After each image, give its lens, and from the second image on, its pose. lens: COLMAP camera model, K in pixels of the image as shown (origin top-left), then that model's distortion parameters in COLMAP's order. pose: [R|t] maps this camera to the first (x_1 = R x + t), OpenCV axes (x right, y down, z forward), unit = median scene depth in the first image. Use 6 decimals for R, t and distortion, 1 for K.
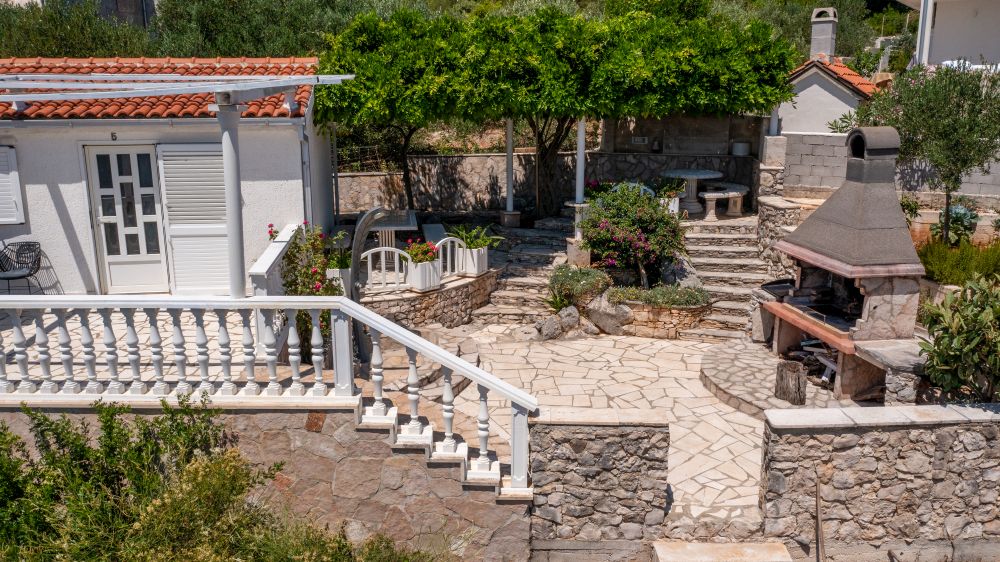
lens RADIAL K [[790.4, 0, 503.3], [0, 790.4, 281.2], [0, 0, 1]] dist [-0.031561, -0.001804]
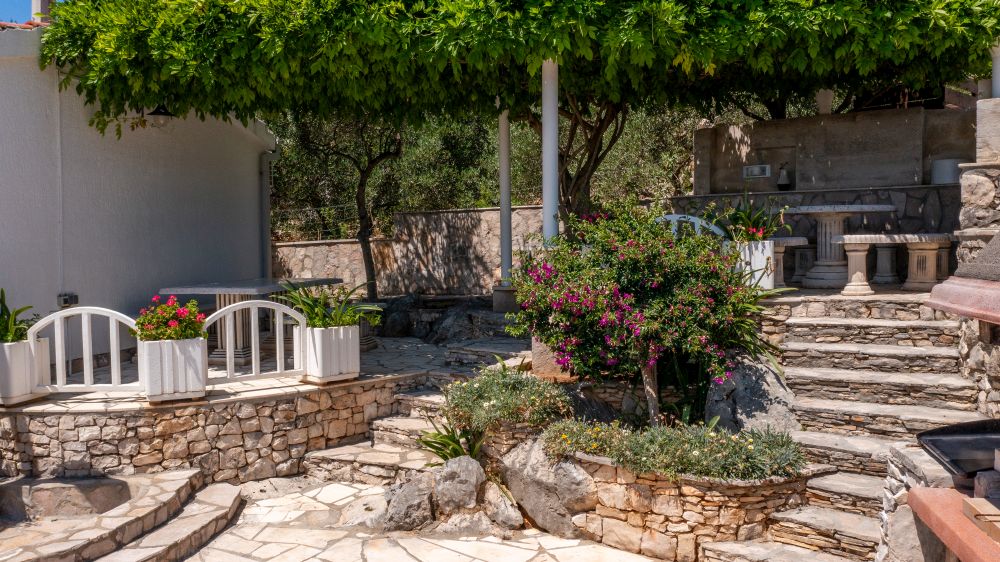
lens RADIAL K [[790.4, 0, 503.3], [0, 790.4, 281.2], [0, 0, 1]] dist [-0.031561, -0.001804]
pose [[0.946286, 0.006894, -0.323259, 0.238827], [-0.064788, 0.983539, -0.168681, 0.007809], [0.316775, 0.180563, 0.931156, 0.557293]]
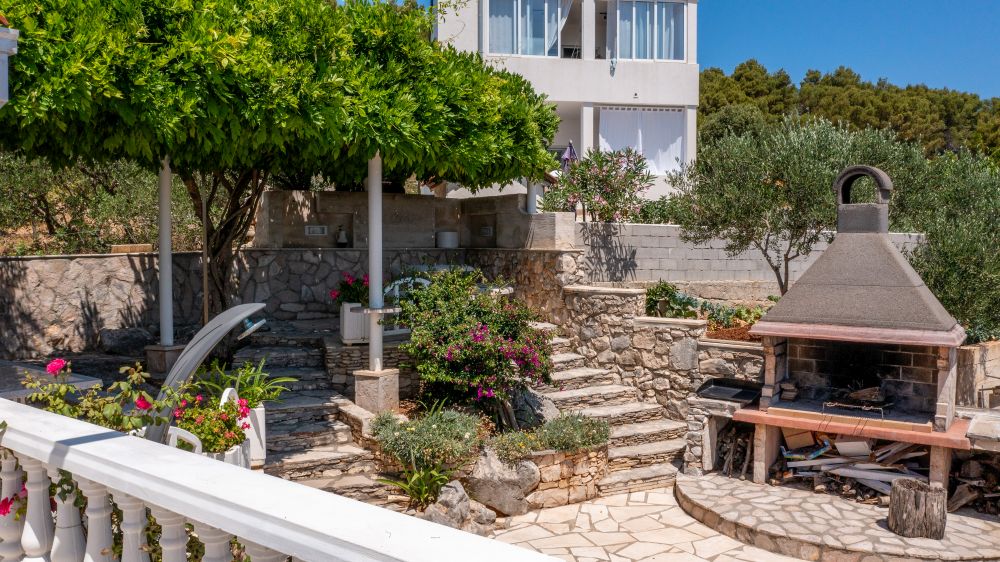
lens RADIAL K [[790.4, 0, 503.3], [0, 790.4, 281.2], [0, 0, 1]] dist [-0.031561, -0.001804]
pose [[0.693692, -0.032293, 0.719547, -0.276434], [0.165906, 0.979296, -0.115993, -0.035744], [-0.700904, 0.199841, 0.684688, 0.543867]]
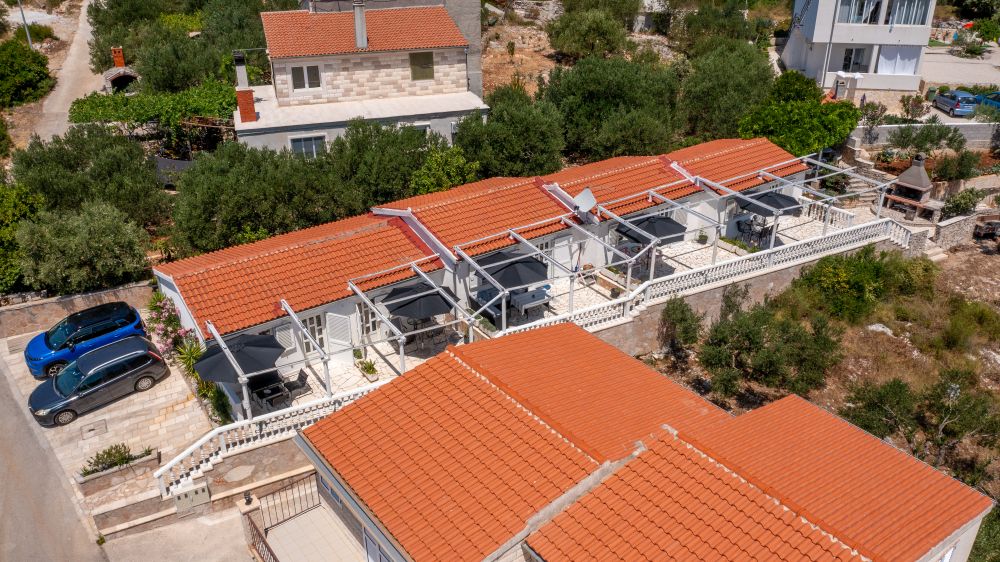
lens RADIAL K [[790.4, 0, 503.3], [0, 790.4, 281.2], [0, 0, 1]] dist [-0.031561, -0.001804]
pose [[0.875432, -0.219051, 0.430855, -2.530470], [0.114844, 0.960149, 0.254802, -0.631871], [-0.469500, -0.173580, 0.865702, -1.236060]]
